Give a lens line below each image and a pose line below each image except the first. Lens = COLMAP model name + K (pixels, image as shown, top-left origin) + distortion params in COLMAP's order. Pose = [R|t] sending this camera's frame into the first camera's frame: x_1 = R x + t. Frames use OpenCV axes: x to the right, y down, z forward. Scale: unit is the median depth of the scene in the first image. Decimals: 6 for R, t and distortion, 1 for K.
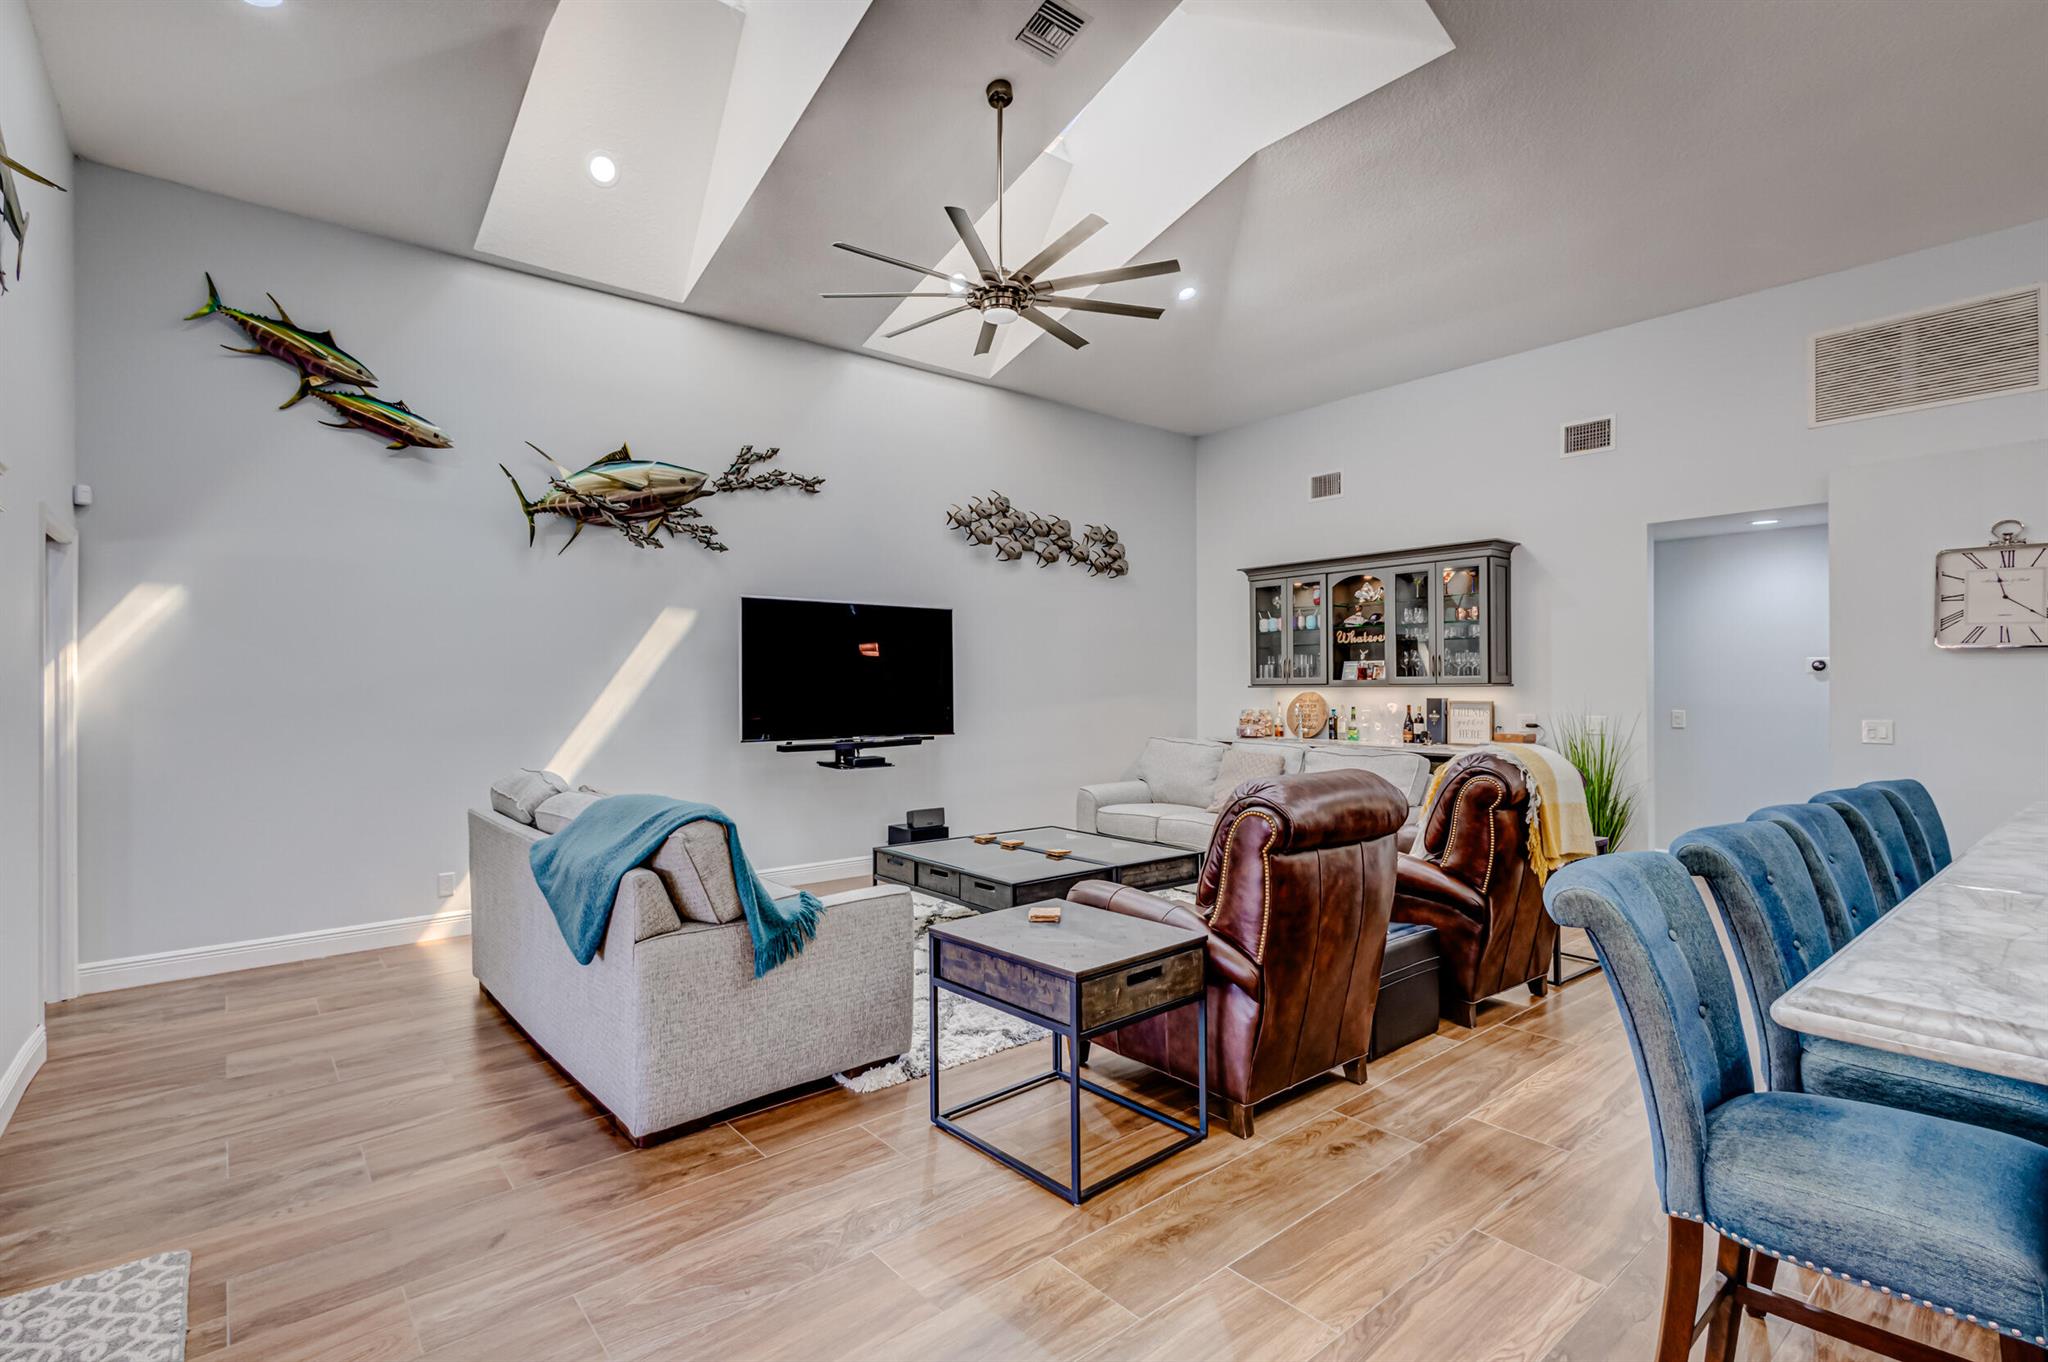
lens RADIAL K [[952.0, 0, 1024.0], [0, 952.0, 681.0], [0, 0, 1]] dist [0.002617, 0.000960]
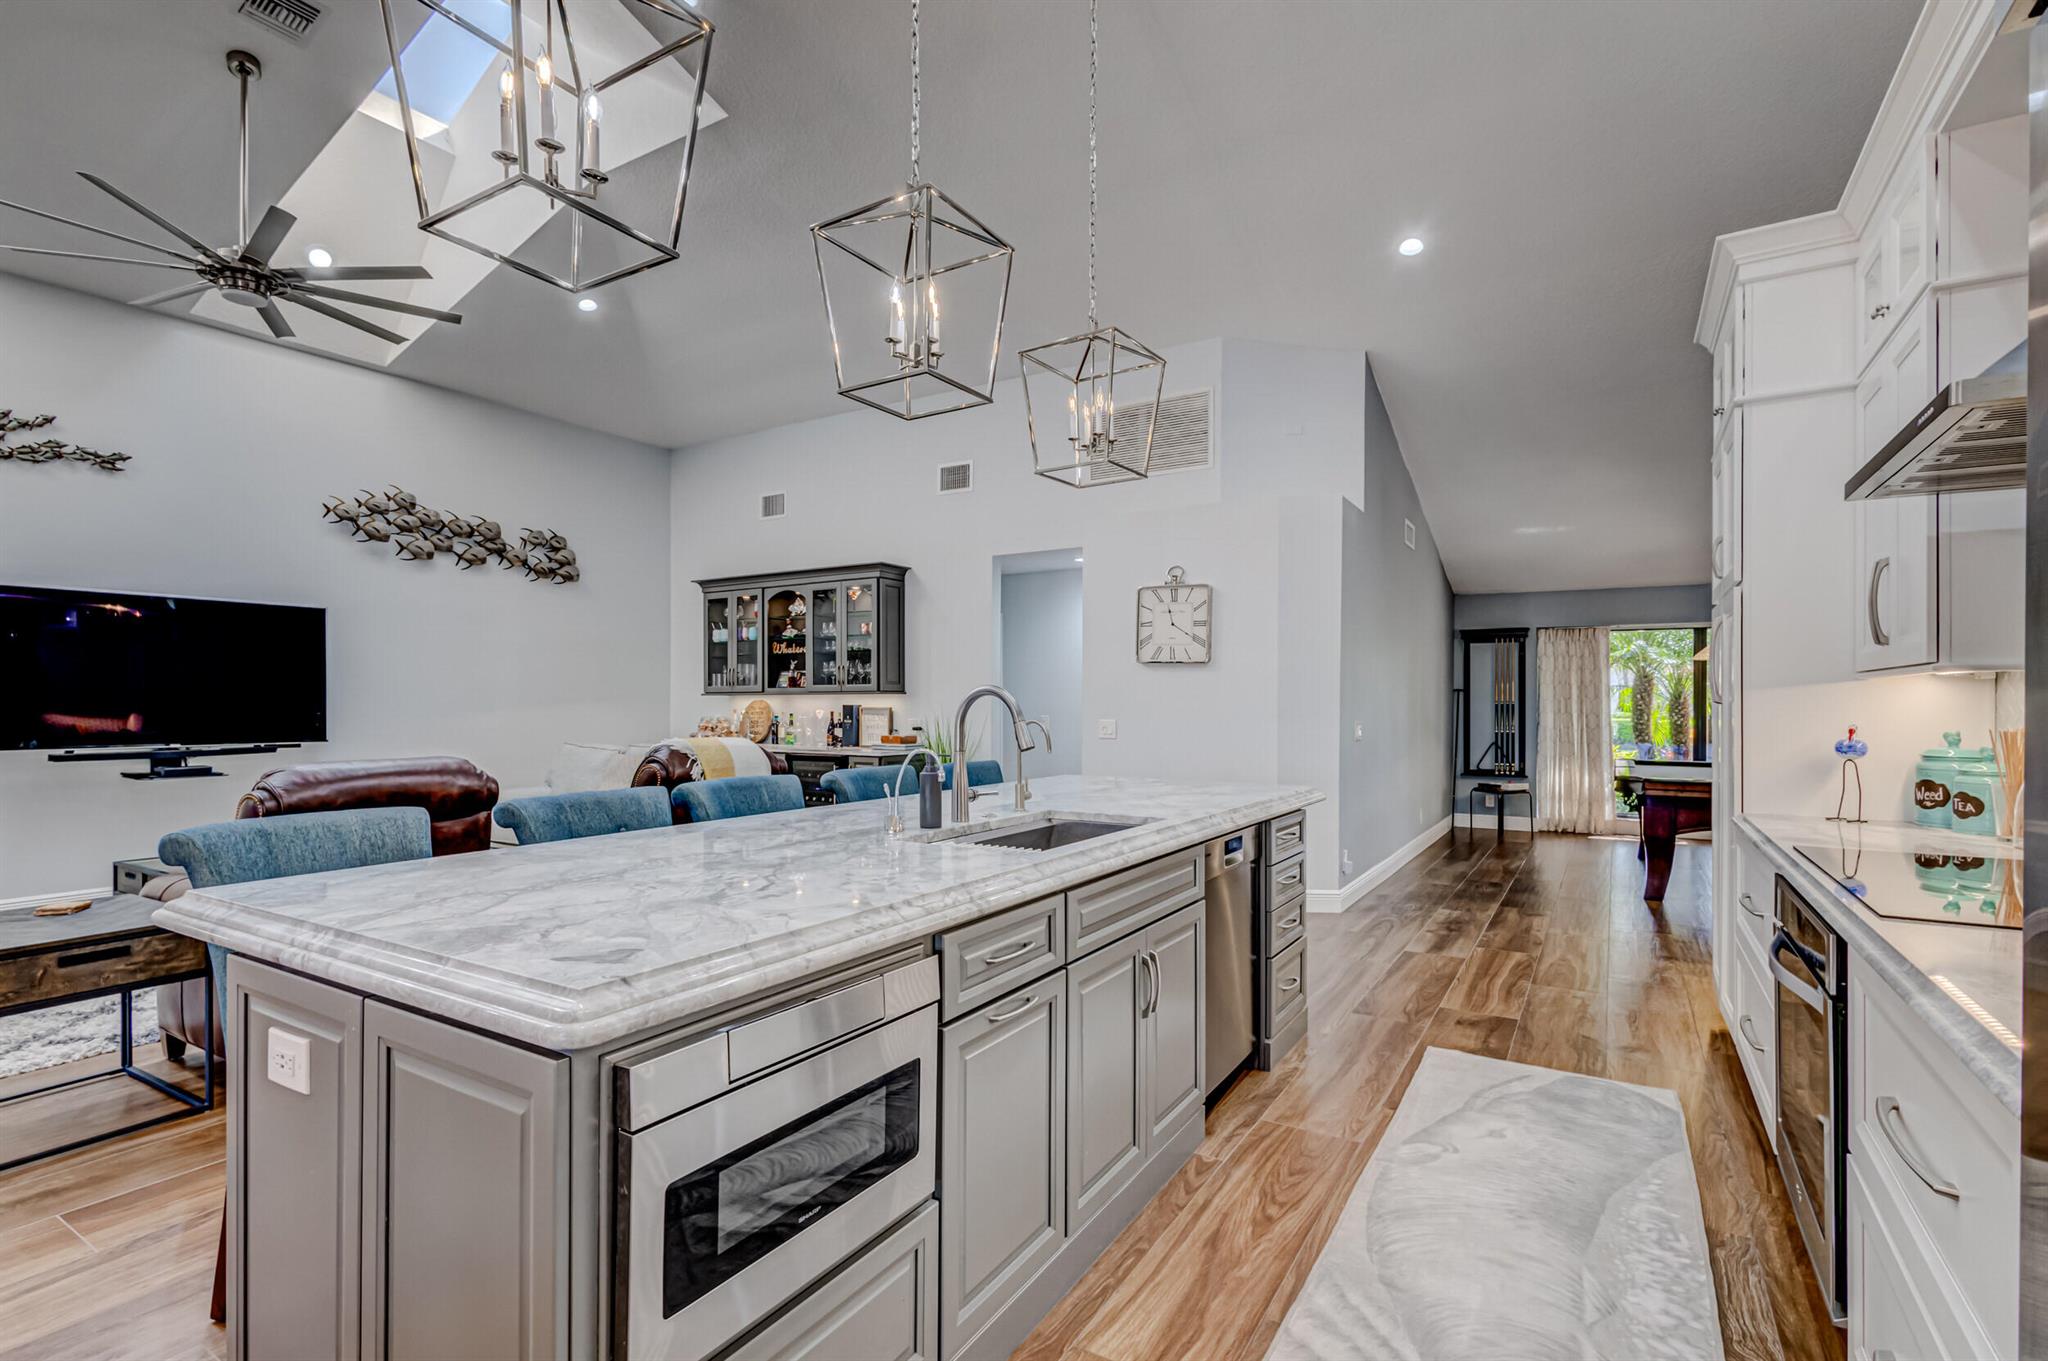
lens RADIAL K [[948.5, 0, 1032.9], [0, 948.5, 707.3], [0, 0, 1]] dist [0.001428, 0.000672]
pose [[0.946777, 0.002455, 0.321880, 0.270162], [-0.005758, 0.999940, 0.009312, 0.008980], [-0.321838, -0.010670, 0.946735, -0.105216]]
